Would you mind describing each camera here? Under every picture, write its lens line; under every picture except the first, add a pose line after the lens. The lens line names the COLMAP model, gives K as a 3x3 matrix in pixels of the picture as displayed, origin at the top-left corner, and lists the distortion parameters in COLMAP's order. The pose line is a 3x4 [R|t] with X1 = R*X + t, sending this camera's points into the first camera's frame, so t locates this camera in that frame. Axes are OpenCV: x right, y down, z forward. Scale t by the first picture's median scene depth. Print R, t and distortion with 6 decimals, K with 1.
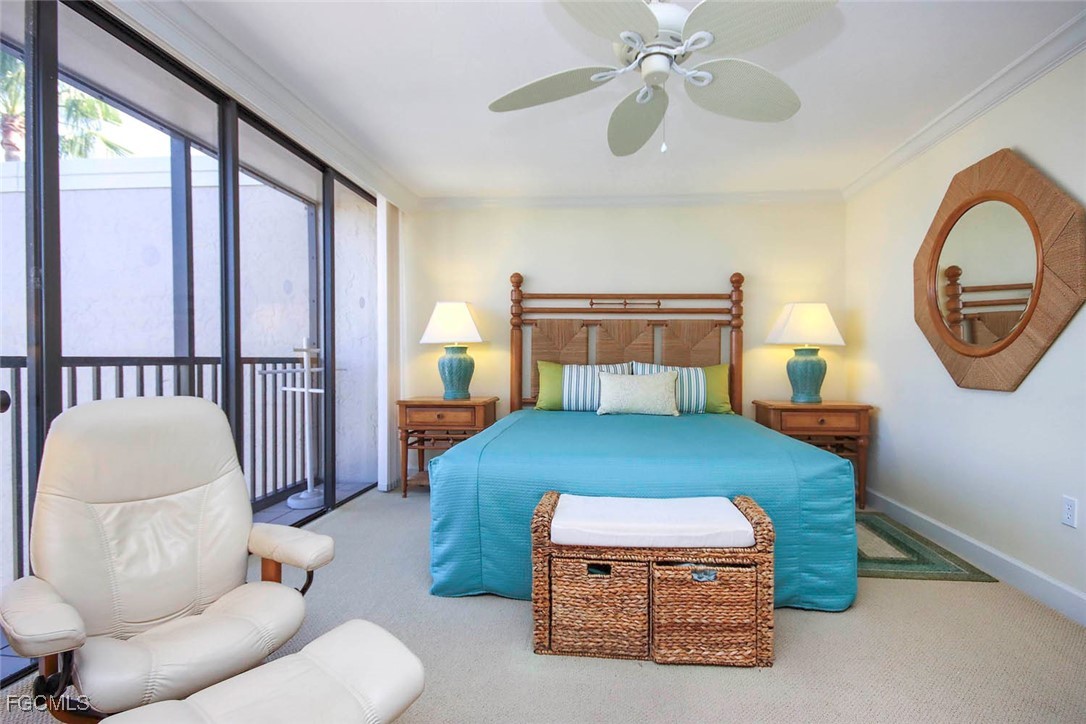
lens RADIAL K [[494.9, 0, 543.0], [0, 494.9, 362.0], [0, 0, 1]] dist [0.001721, 0.000048]
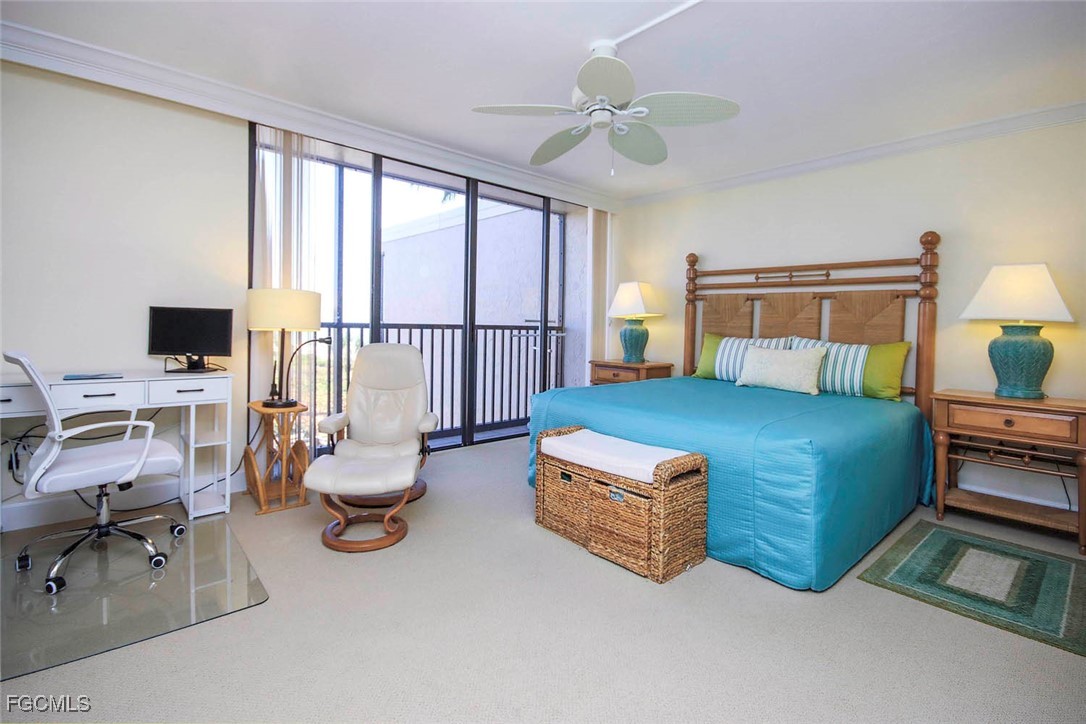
lens RADIAL K [[503.1, 0, 542.3], [0, 503.1, 337.2], [0, 0, 1]] dist [0.033384, 0.000556]
pose [[0.724857, 0.032289, -0.688142, 0.519320], [-0.025153, 0.999475, 0.020402, -0.007209], [0.688440, 0.002521, 0.725289, -0.054665]]
